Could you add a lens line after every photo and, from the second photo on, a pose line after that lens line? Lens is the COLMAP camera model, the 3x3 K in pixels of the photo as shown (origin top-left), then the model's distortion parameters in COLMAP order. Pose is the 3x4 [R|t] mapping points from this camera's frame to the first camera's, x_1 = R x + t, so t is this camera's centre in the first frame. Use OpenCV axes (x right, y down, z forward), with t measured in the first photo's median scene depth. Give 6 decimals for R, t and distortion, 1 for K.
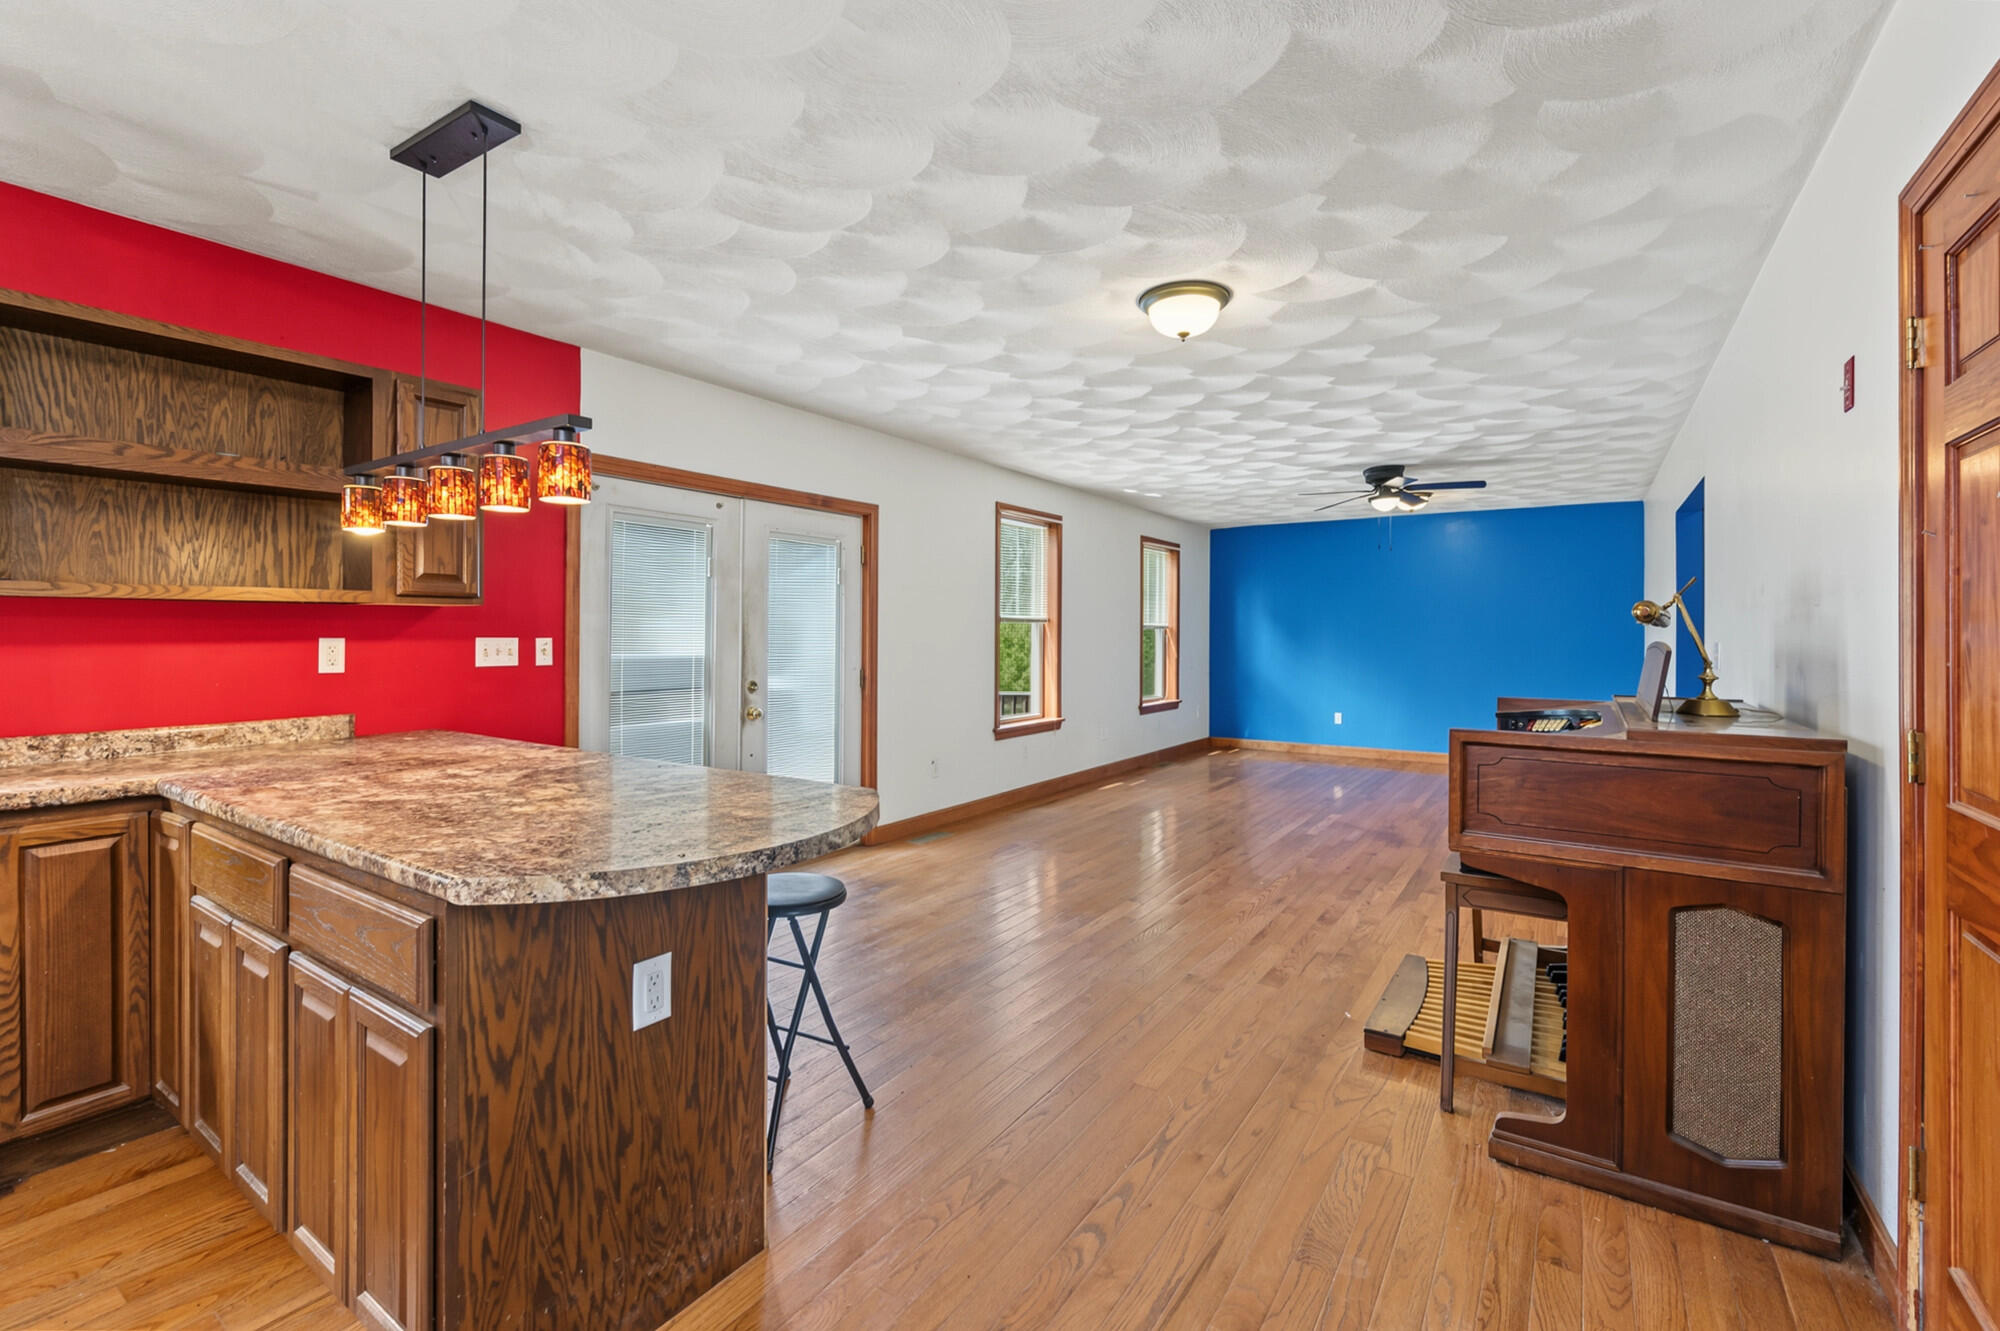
lens RADIAL K [[864.5, 0, 1011.6], [0, 864.5, 630.1], [0, 0, 1]] dist [-0.009012, -0.000315]
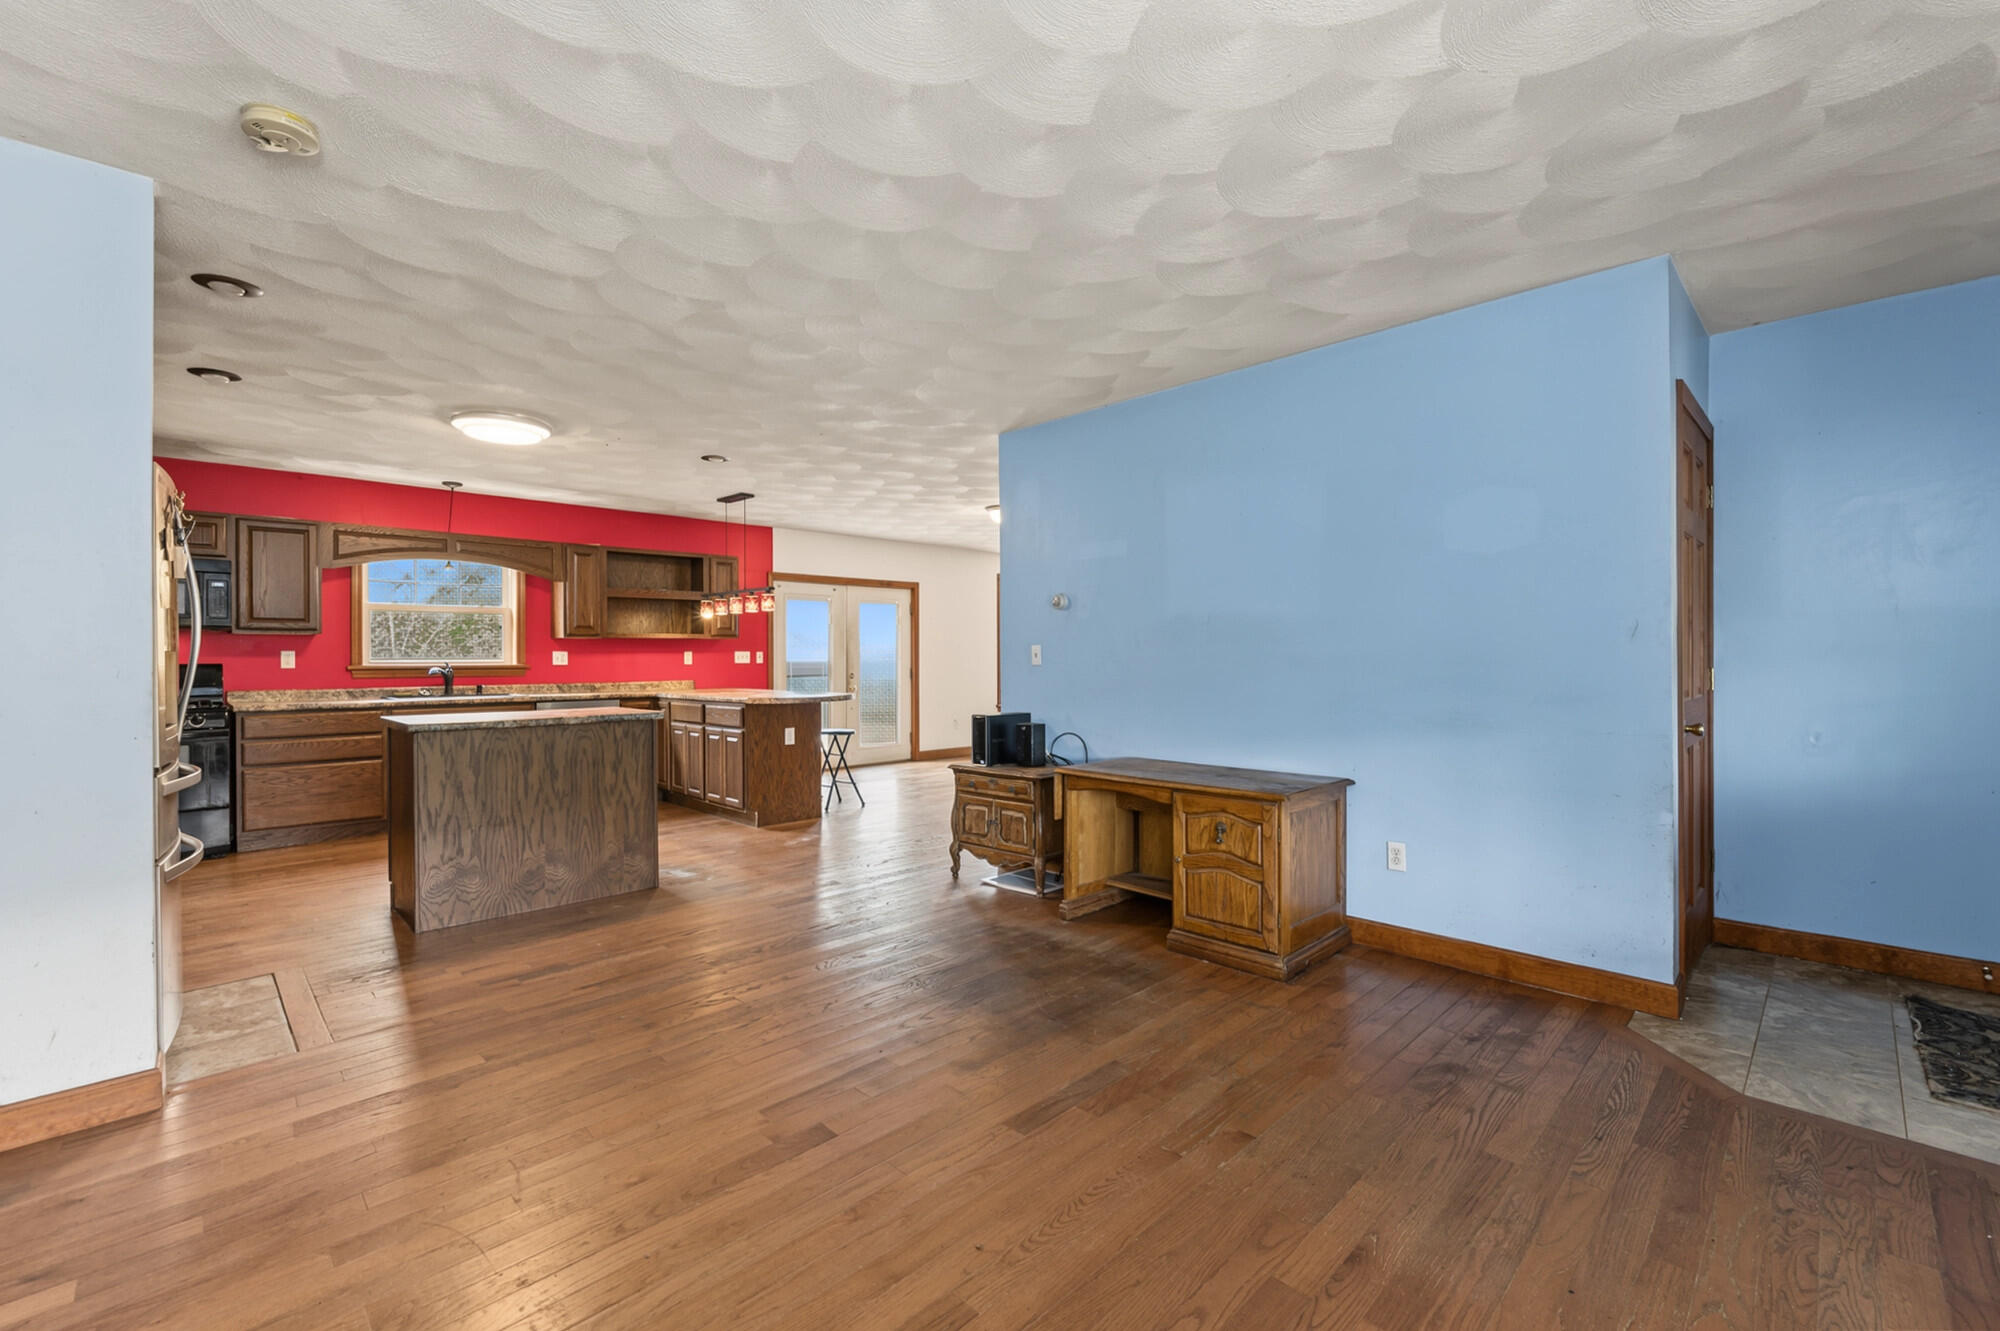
lens RADIAL K [[842.3, 0, 999.5], [0, 842.3, 659.3], [0, 0, 1]] dist [-0.002334, -0.000169]
pose [[0.978746, -0.006882, -0.204960, 0.756954], [0.008254, 0.999949, 0.005838, 0.028098], [0.204909, -0.007405, 0.978753, -1.482554]]
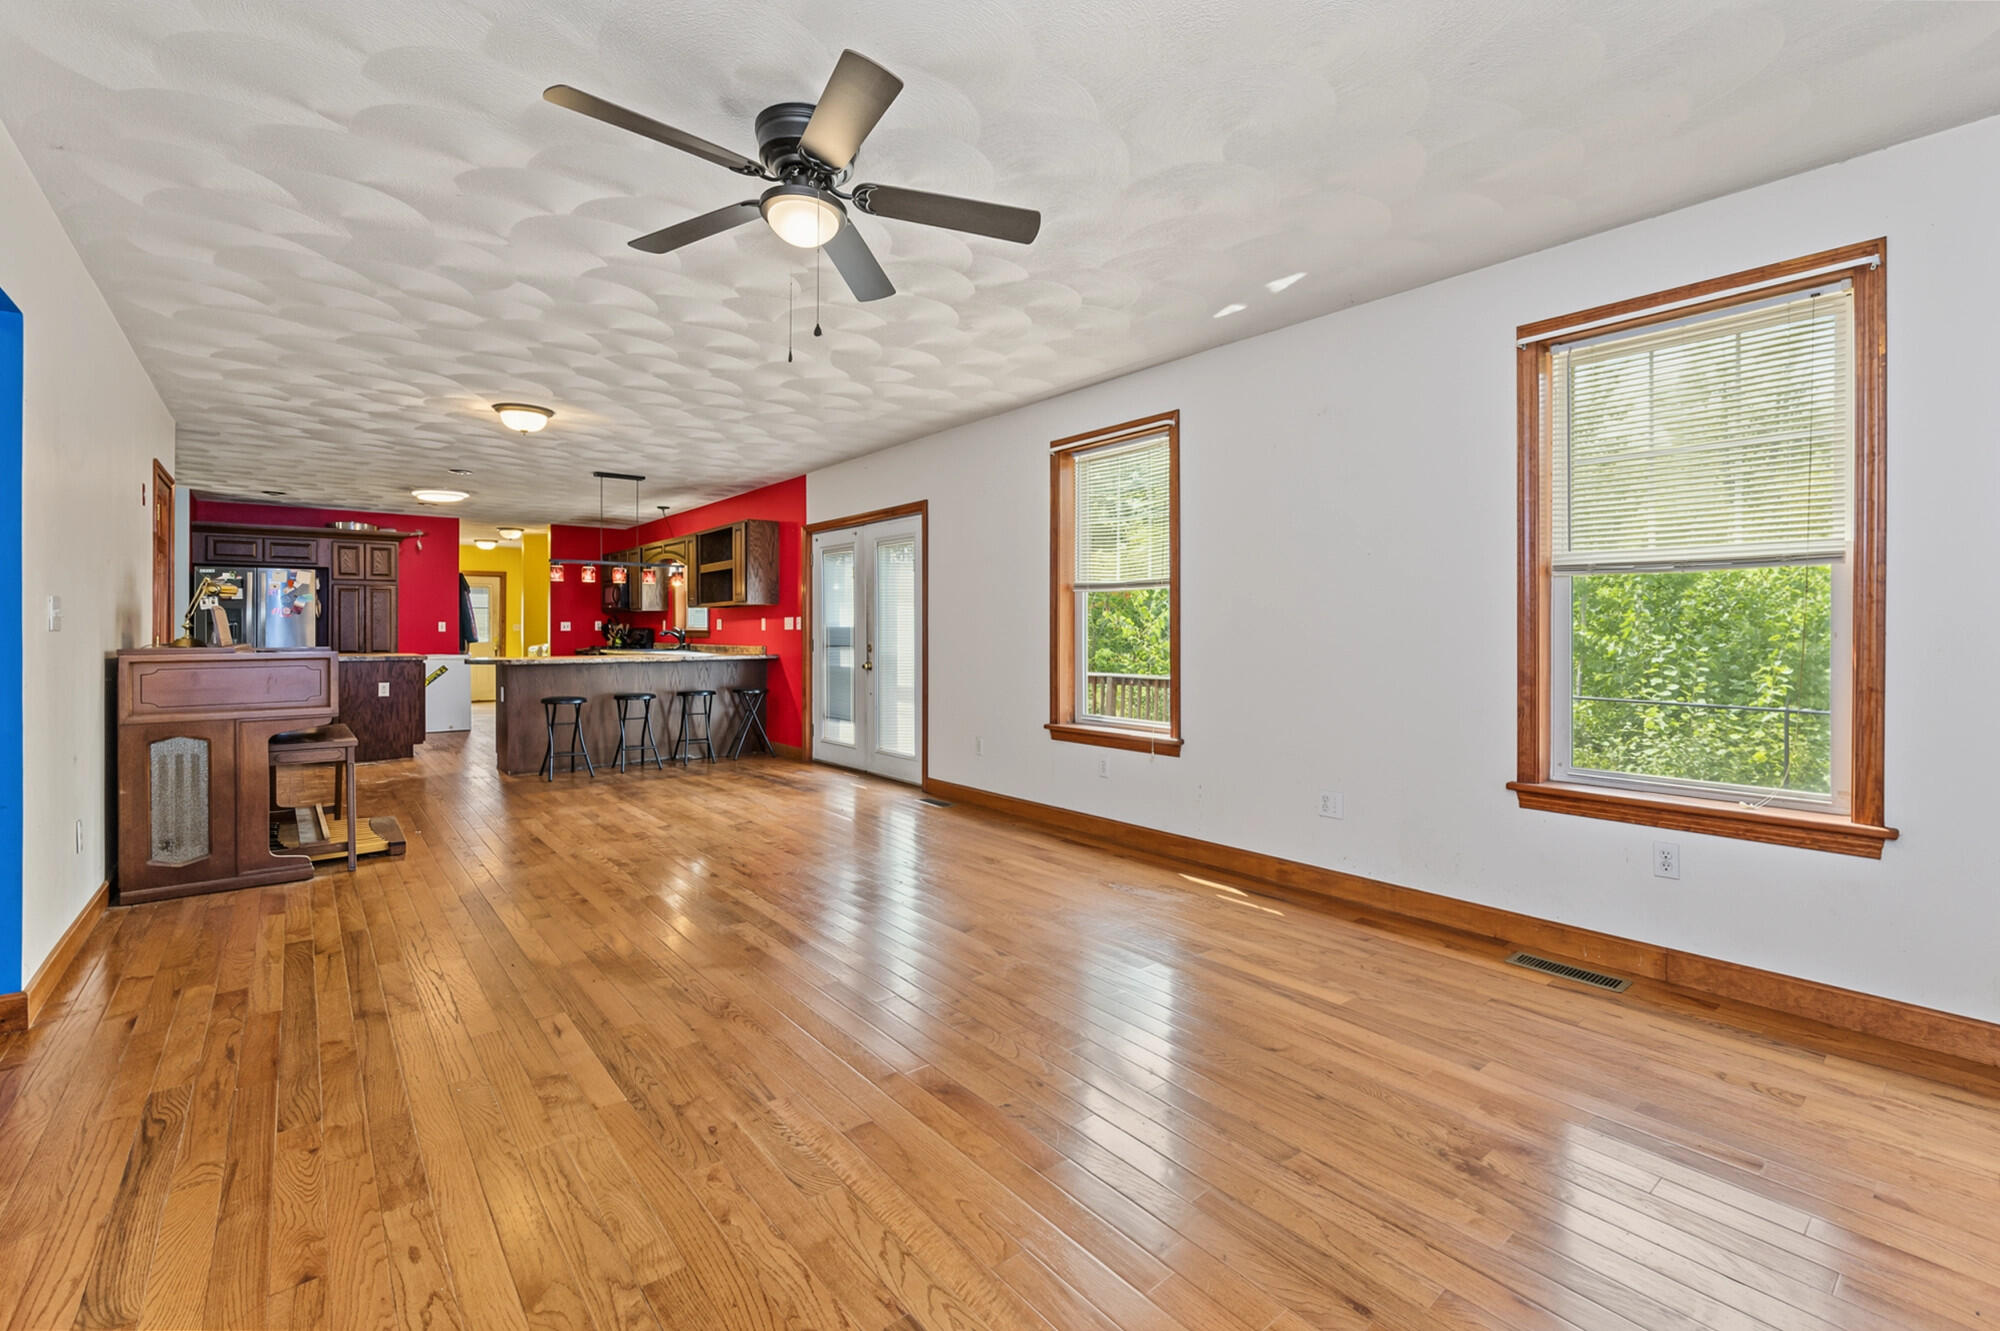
lens RADIAL K [[857.0, 0, 1004.6], [0, 857.0, 632.9], [0, 0, 1]] dist [-0.010539, -0.000331]
pose [[-0.290891, 0.001861, -0.956754, 1.725835], [0.005113, 0.999987, 0.000390, 0.065630], [0.956743, -0.004778, -0.290897, 2.700332]]
